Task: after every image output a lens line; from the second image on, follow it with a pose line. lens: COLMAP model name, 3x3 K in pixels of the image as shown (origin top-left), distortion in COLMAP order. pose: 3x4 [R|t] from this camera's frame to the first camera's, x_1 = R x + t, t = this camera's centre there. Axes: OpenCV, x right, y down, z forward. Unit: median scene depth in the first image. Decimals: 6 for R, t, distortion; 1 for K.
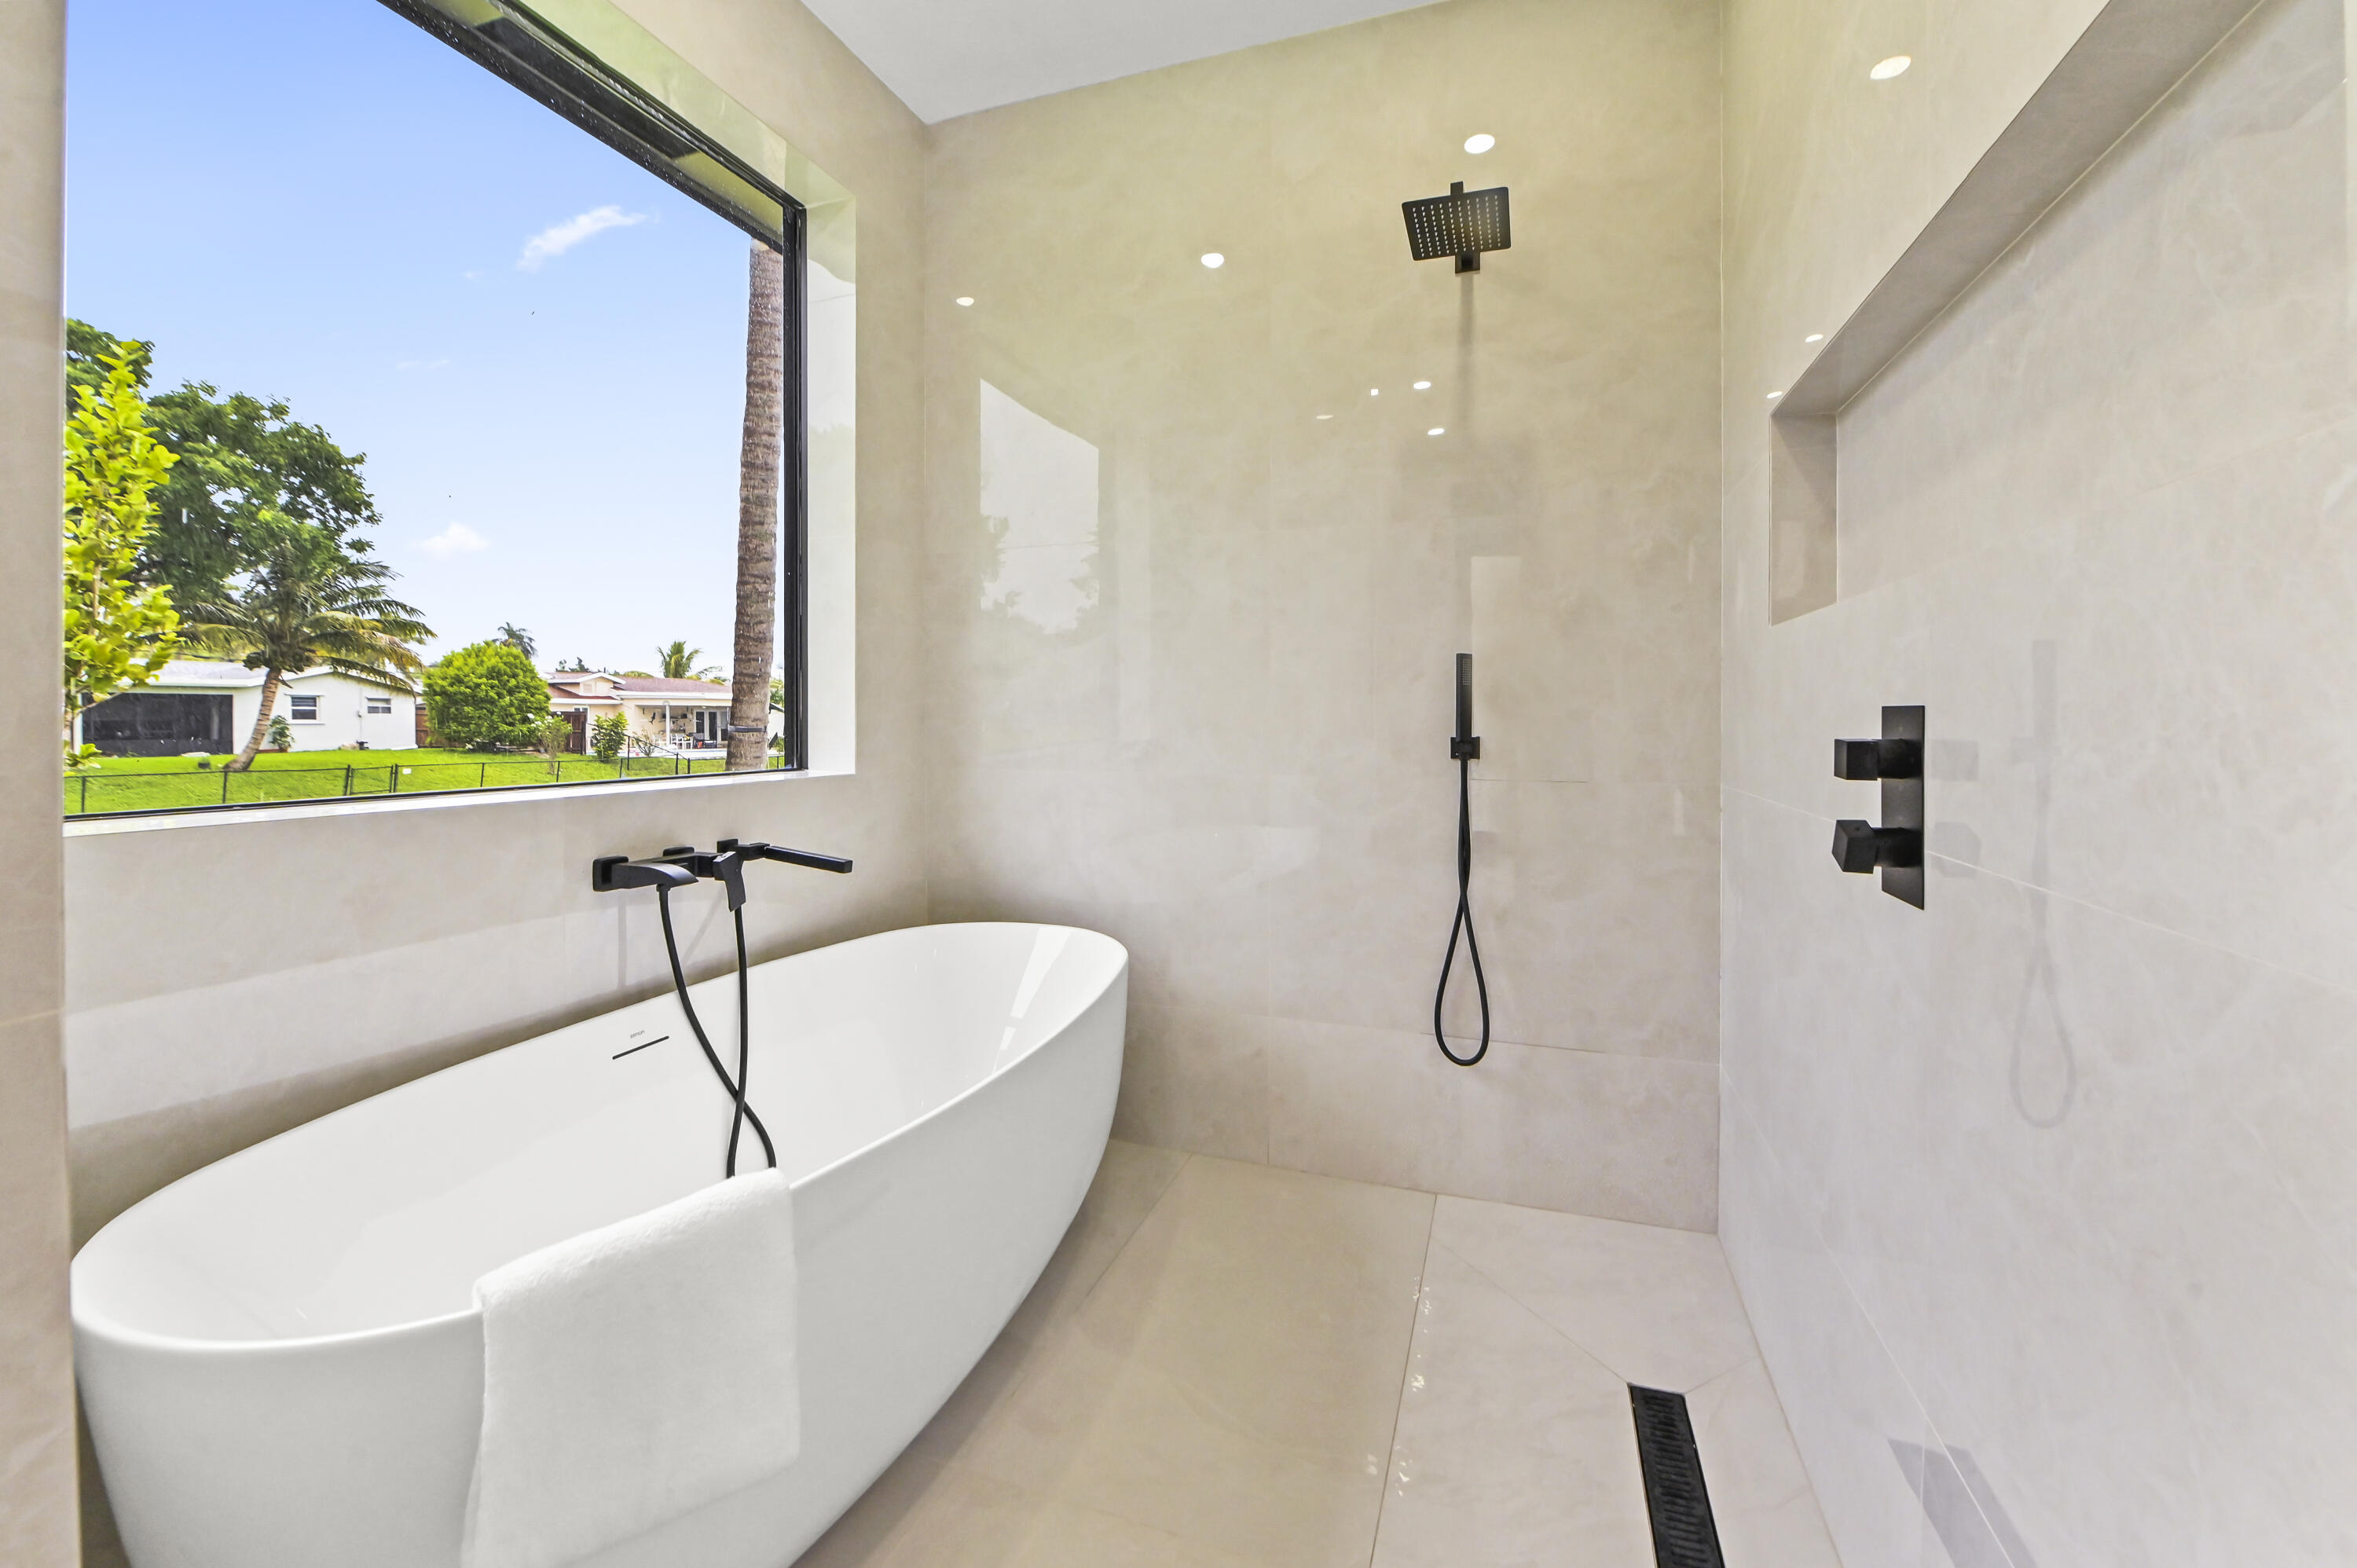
lens RADIAL K [[944.7, 0, 1180.7], [0, 944.7, 719.9], [0, 0, 1]] dist [-0.007011, -0.000252]
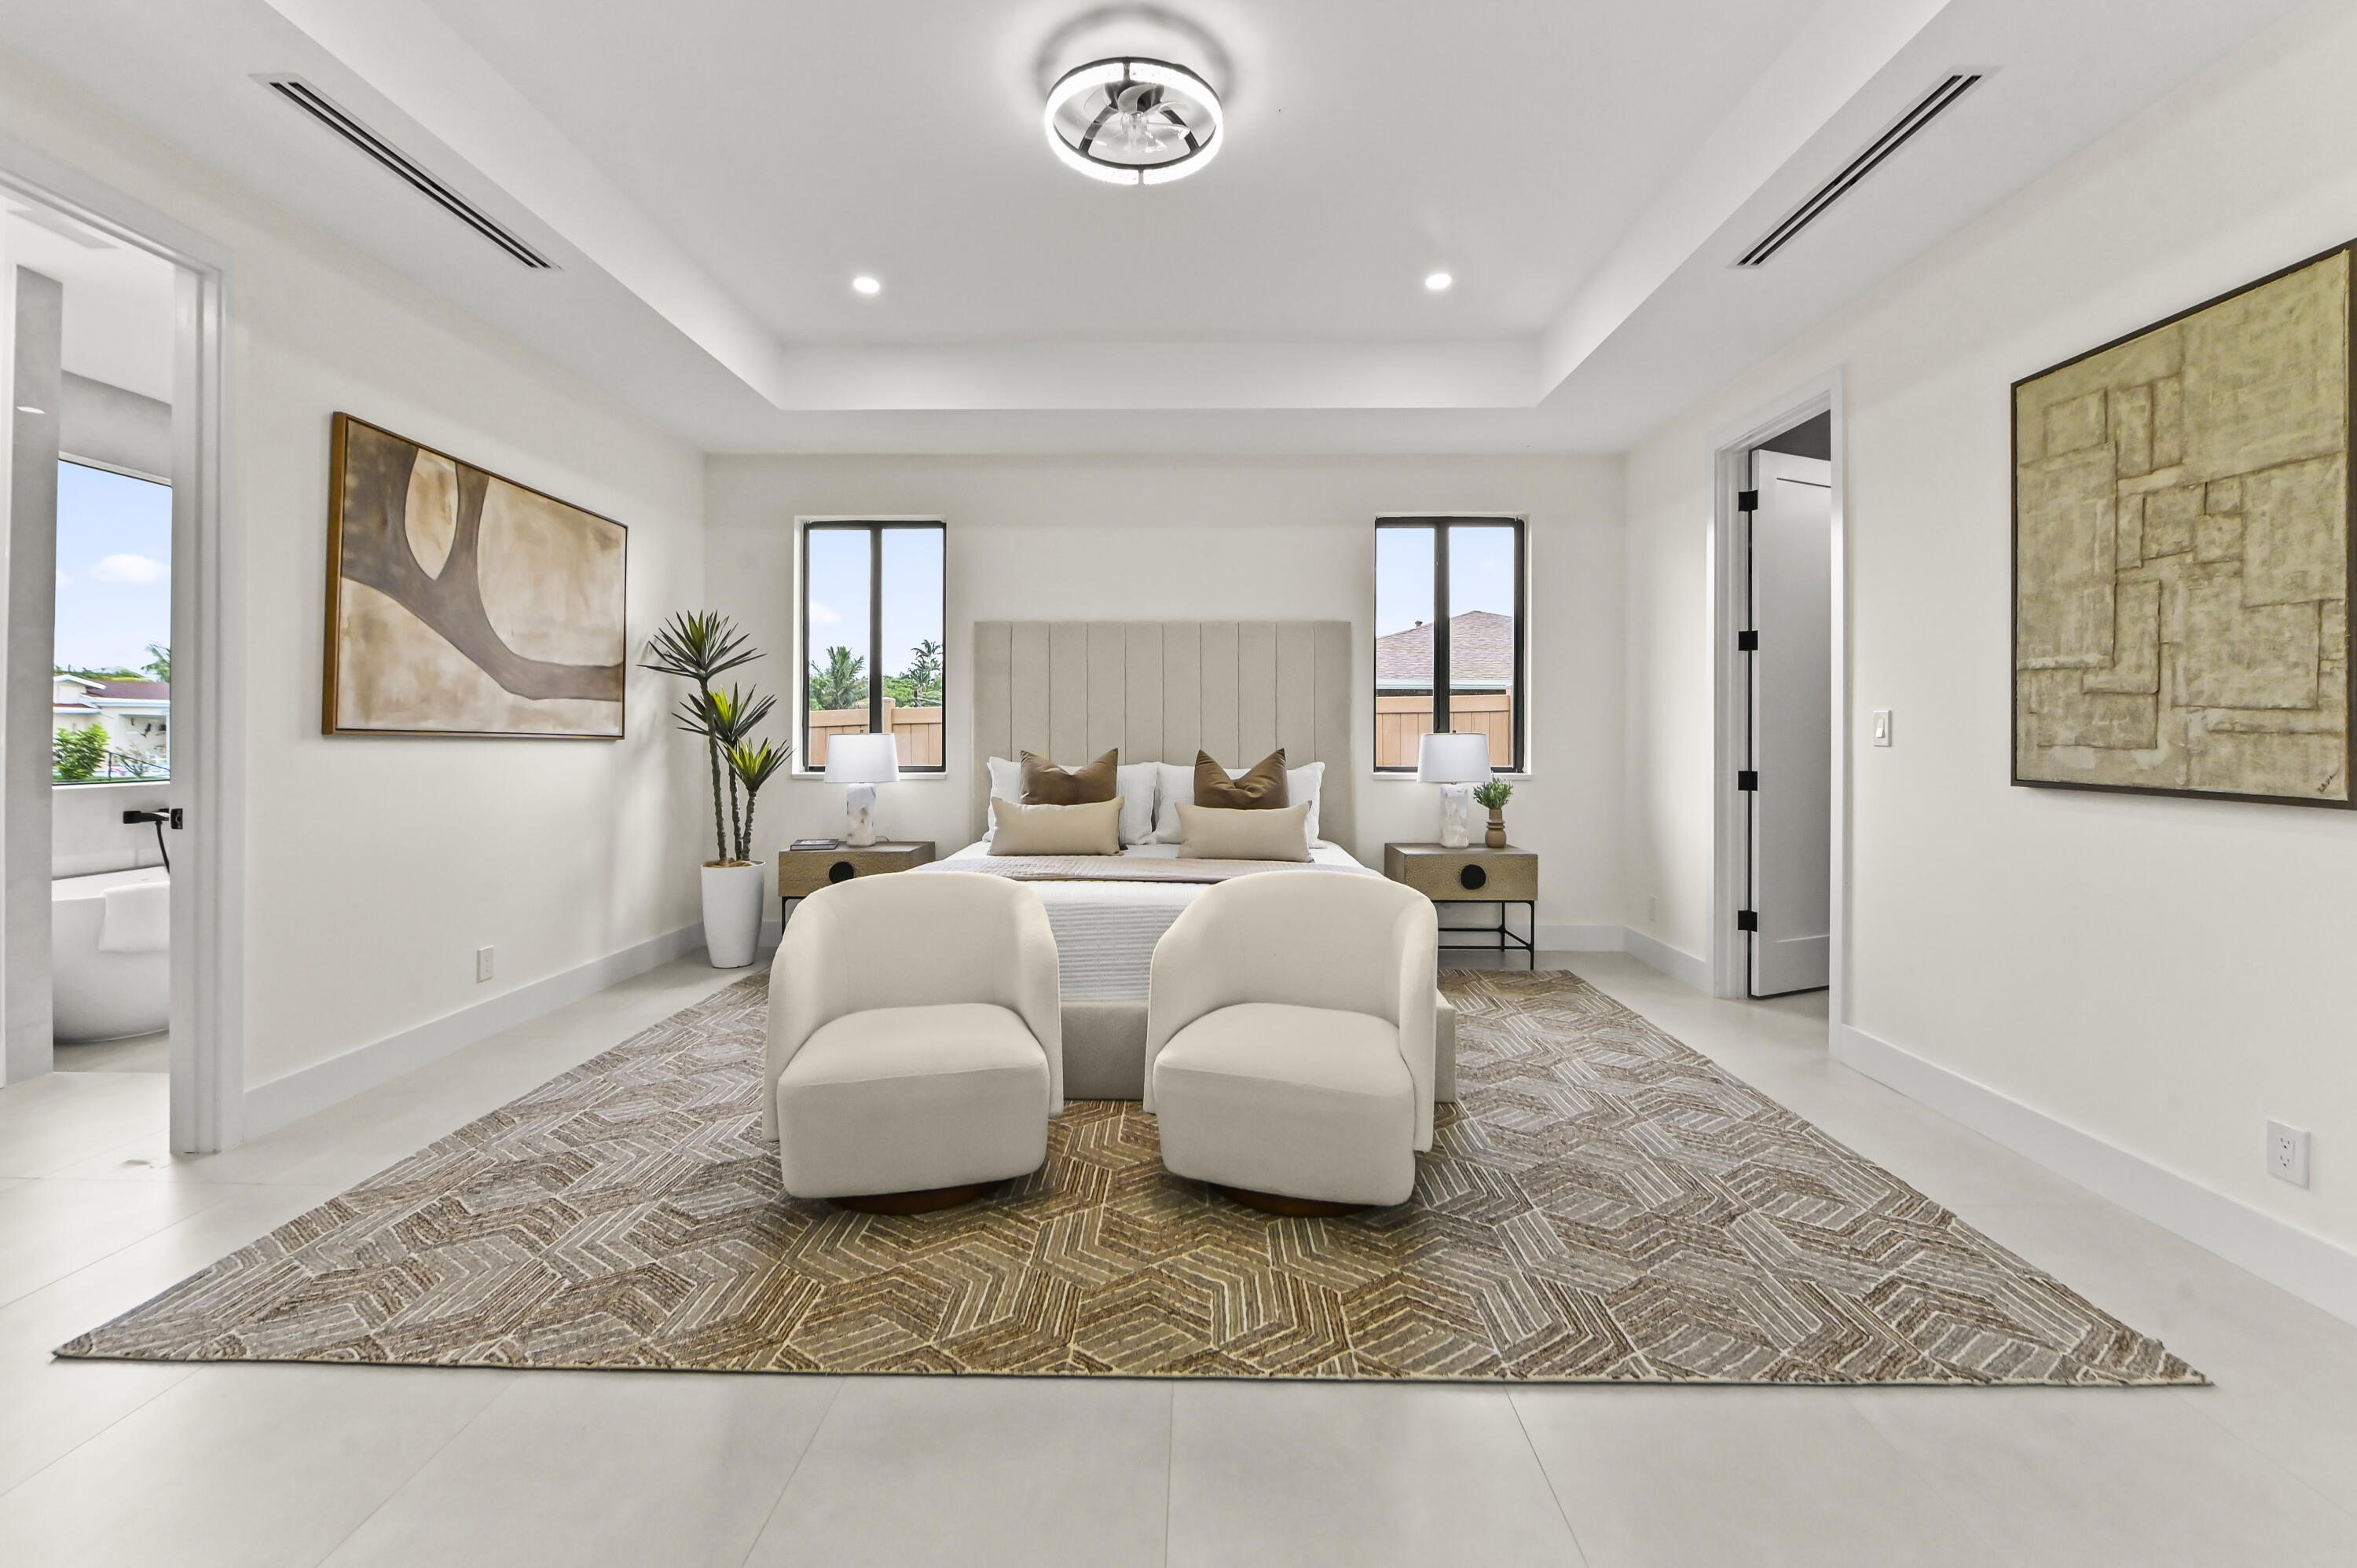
lens RADIAL K [[944.7, 0, 1180.7], [0, 944.7, 719.9], [0, 0, 1]] dist [-0.007011, -0.000252]
pose [[0.947635, 0.005541, 0.319306, 0.324146], [-0.001712, 0.999923, -0.012270, -0.017714], [-0.319350, 0.011081, 0.947572, -0.587963]]
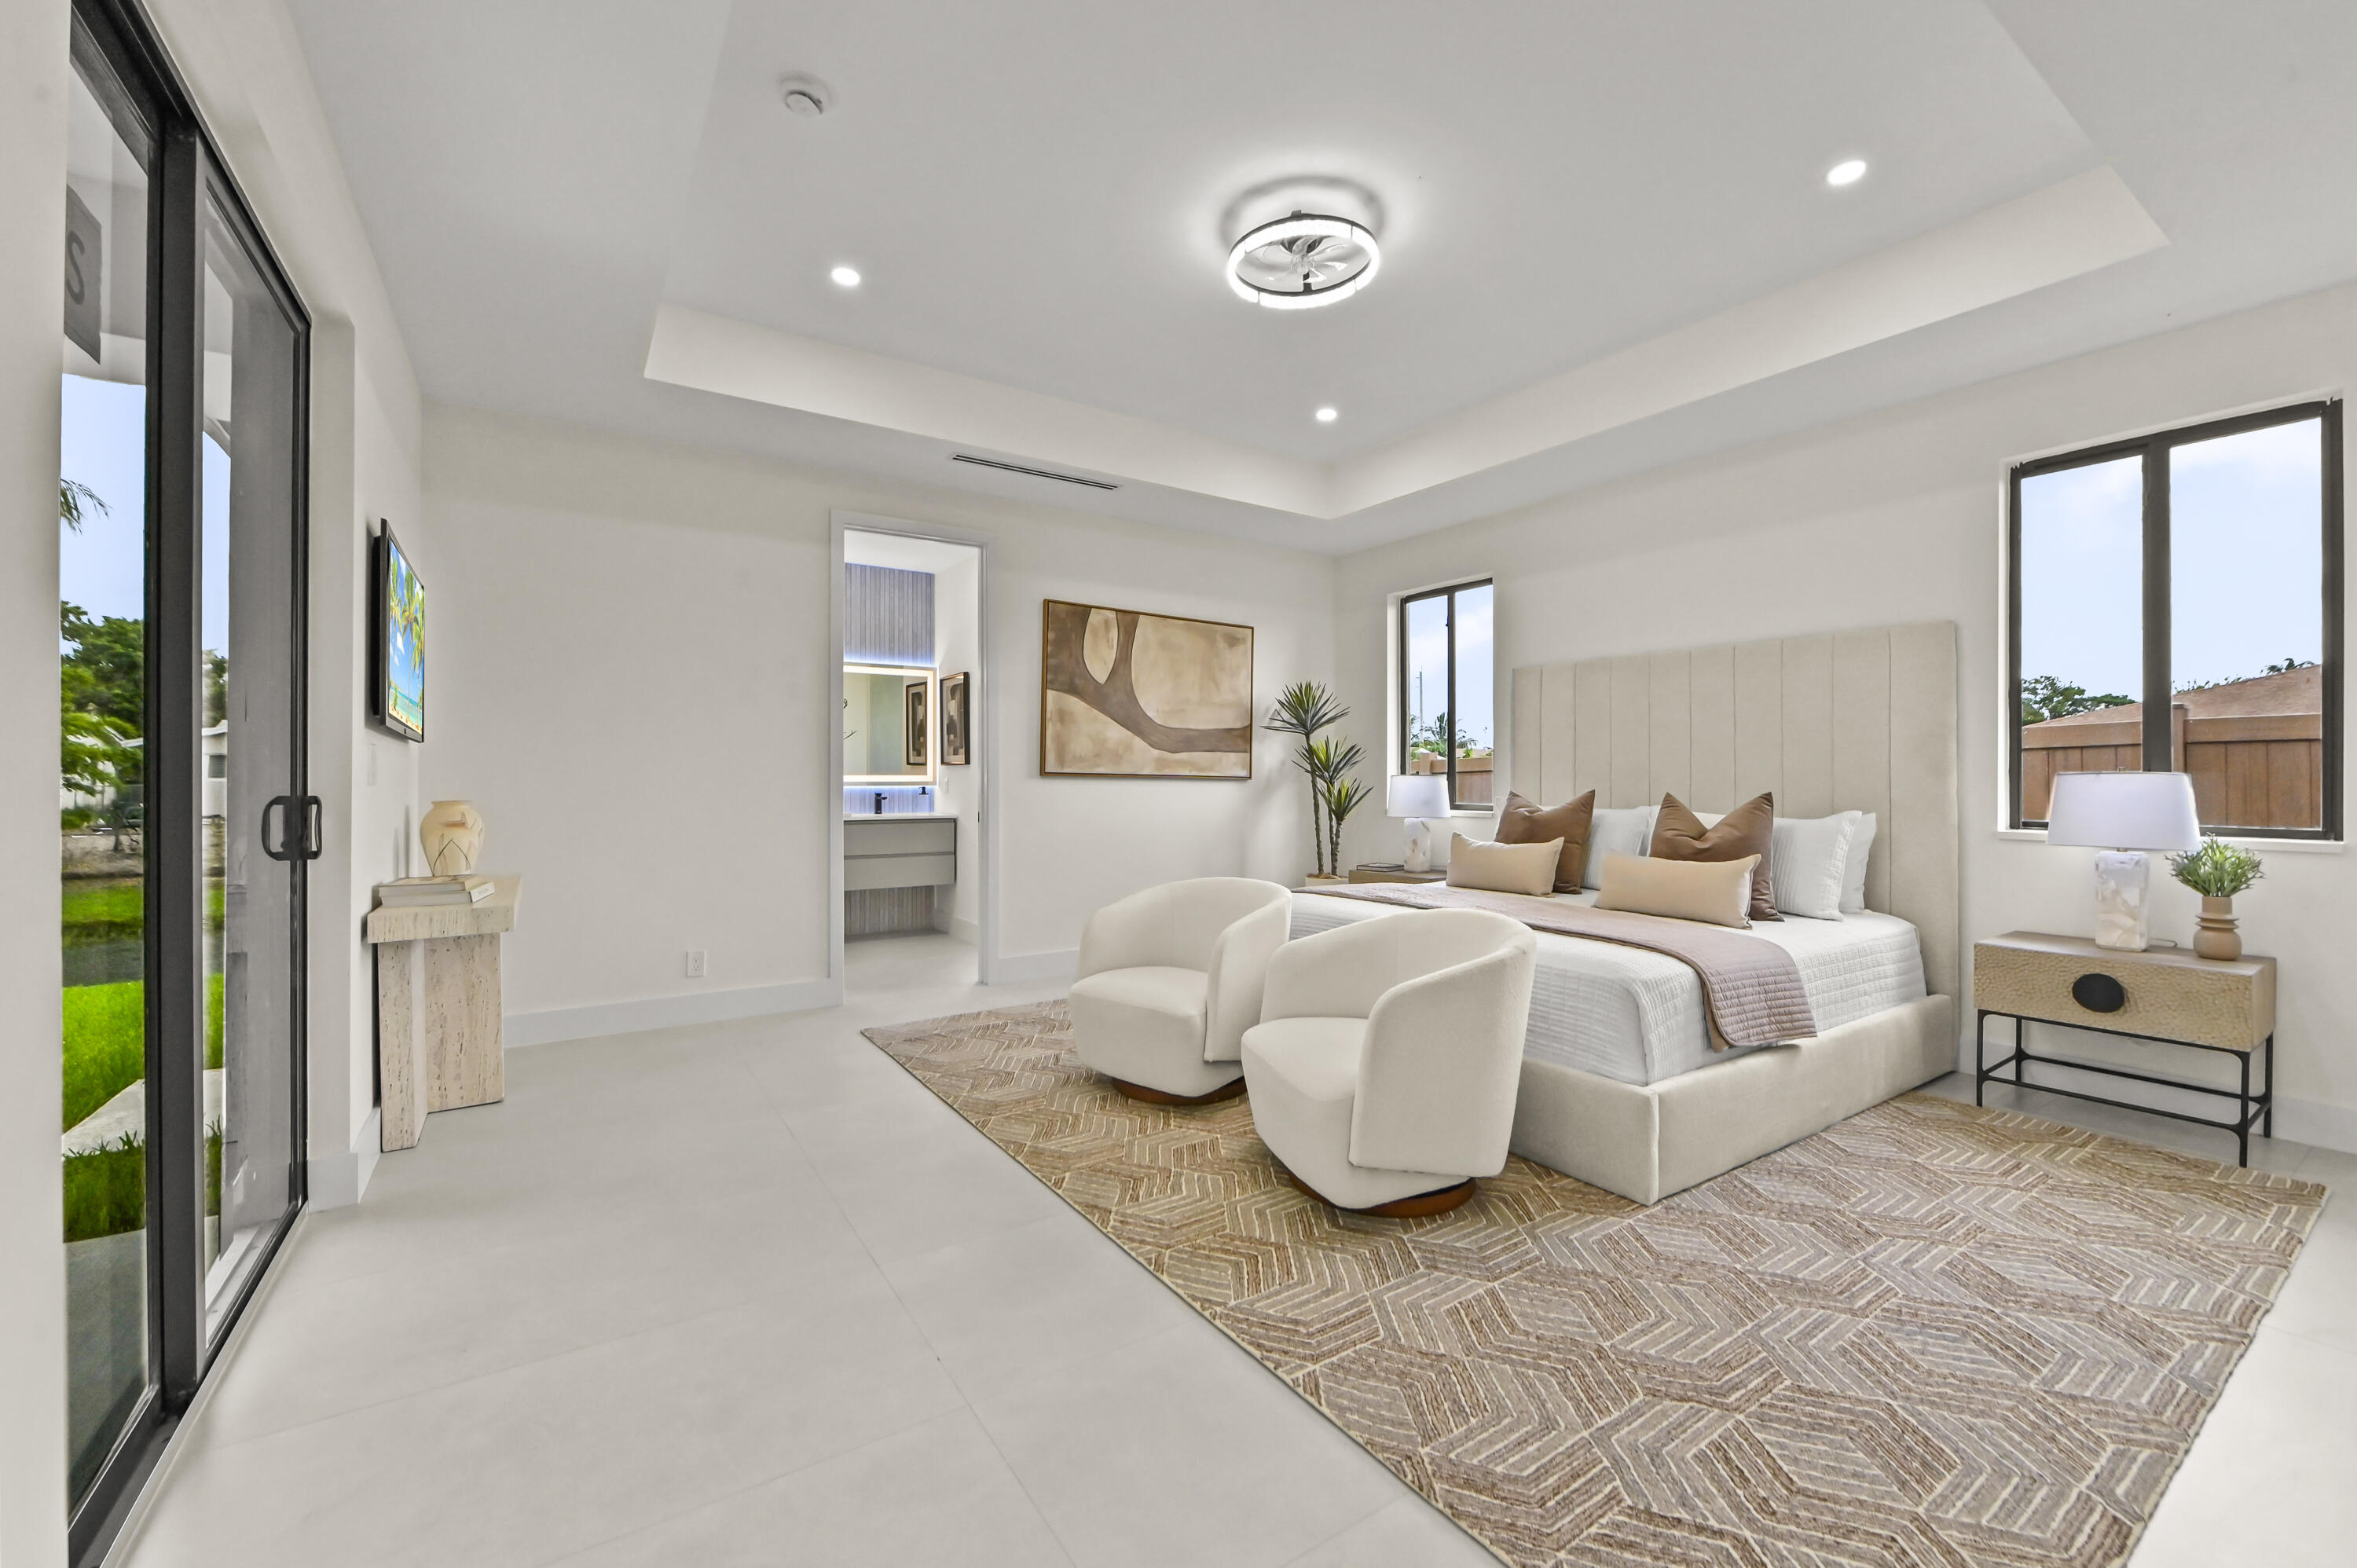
lens RADIAL K [[933.9, 0, 1174.9], [0, 933.9, 765.6], [0, 0, 1]] dist [-0.007643, -0.000268]
pose [[0.801668, -0.006515, -0.597734, 0.667135], [0.001139, 0.999955, -0.009372, -0.016568], [0.597768, 0.006833, 0.801640, -0.621092]]
